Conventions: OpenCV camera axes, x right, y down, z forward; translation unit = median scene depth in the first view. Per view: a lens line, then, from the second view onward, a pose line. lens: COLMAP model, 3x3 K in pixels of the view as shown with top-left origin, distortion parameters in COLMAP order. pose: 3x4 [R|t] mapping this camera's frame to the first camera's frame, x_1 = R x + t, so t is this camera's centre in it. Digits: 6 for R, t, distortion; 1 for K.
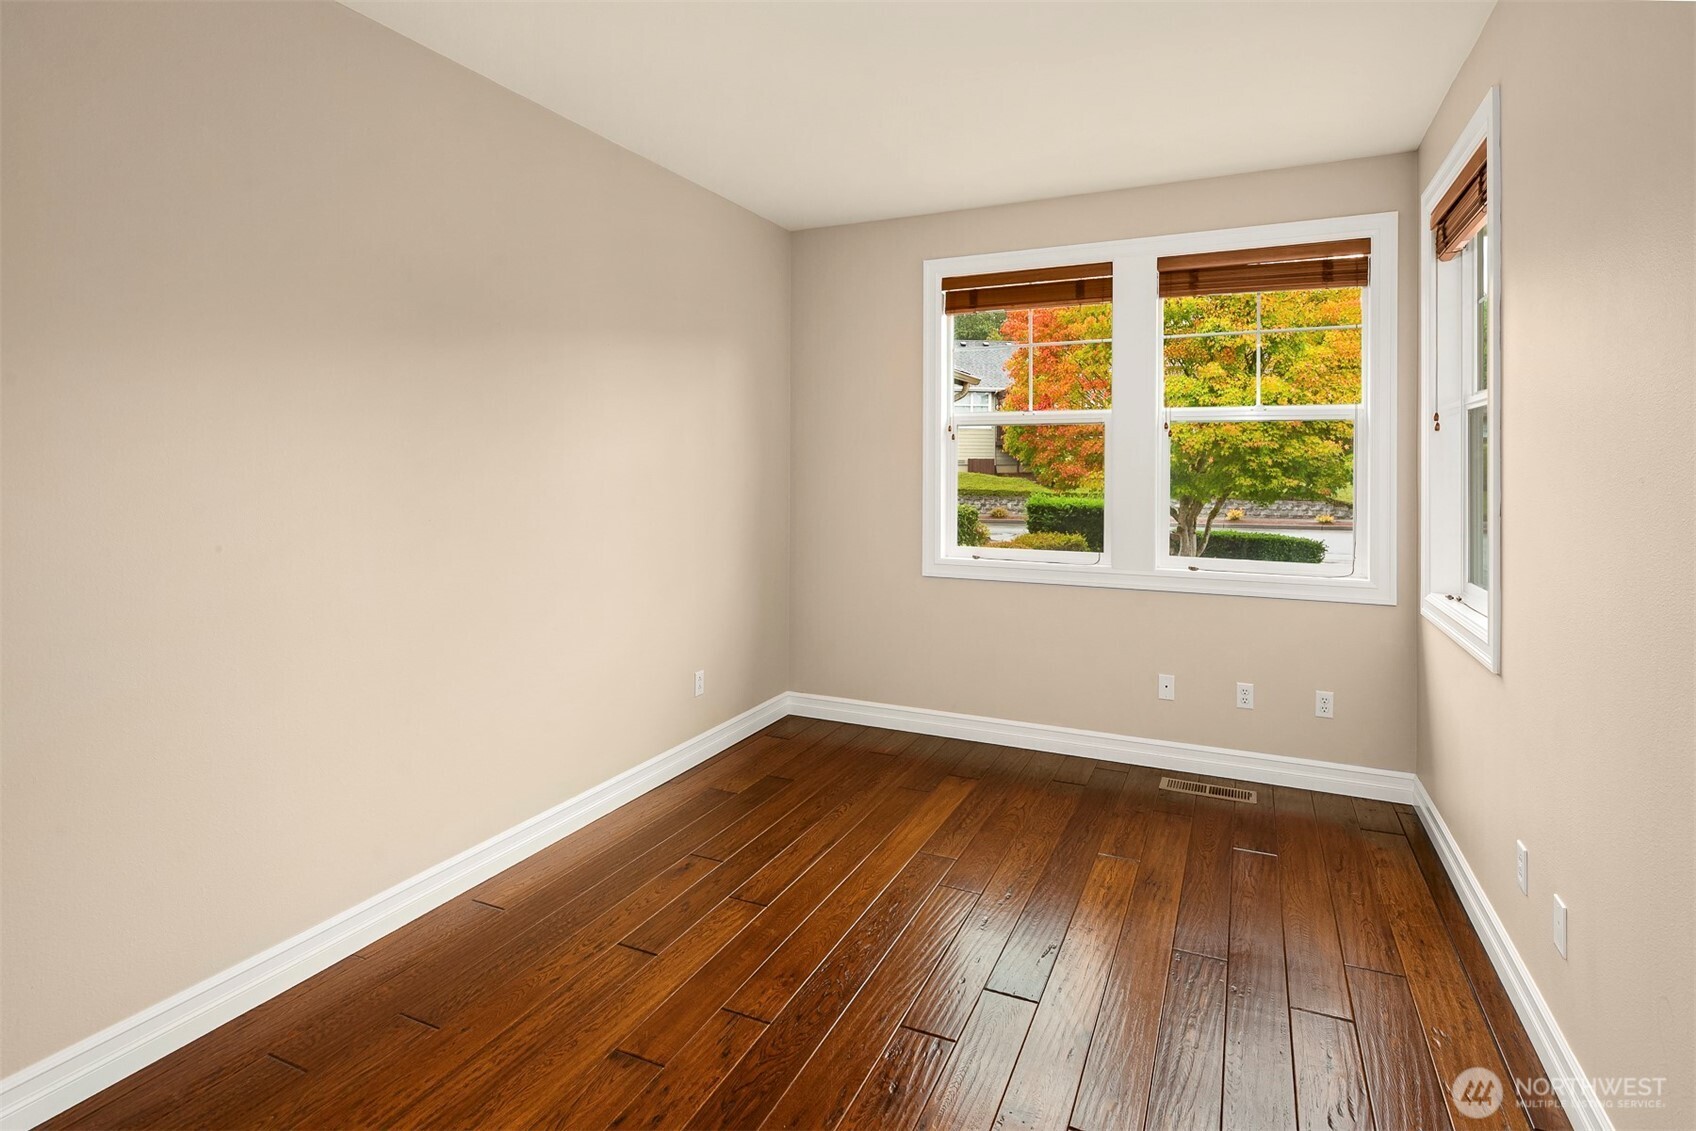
lens RADIAL K [[857.7, 0, 852.4], [0, 857.7, 487.1], [0, 0, 1]] dist [0.001253, -0.001736]
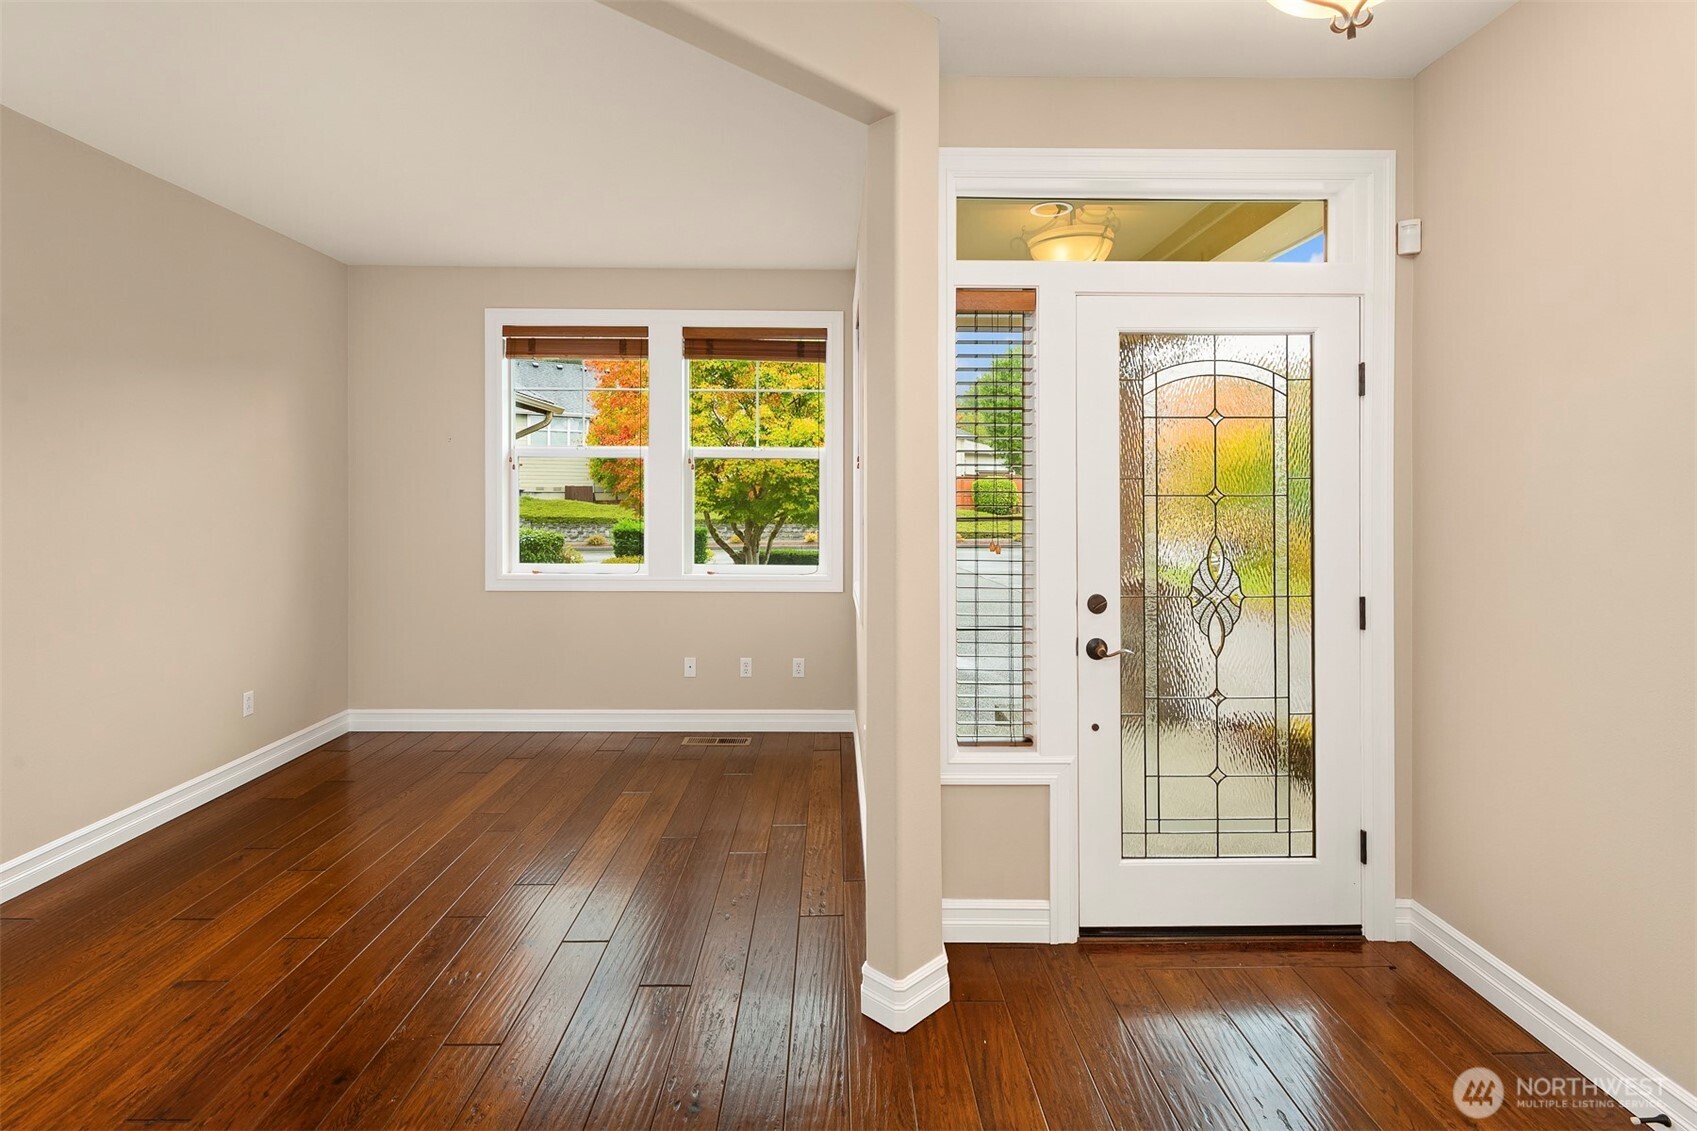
lens RADIAL K [[864.5, 0, 845.0], [0, 864.5, 509.3], [0, 0, 1]] dist [-0.003992, -0.002142]
pose [[0.903492, -0.007006, 0.428547, 0.028720], [0.009722, 0.999944, -0.004149, 0.007646], [-0.428494, 0.007915, 0.903510, -0.262092]]
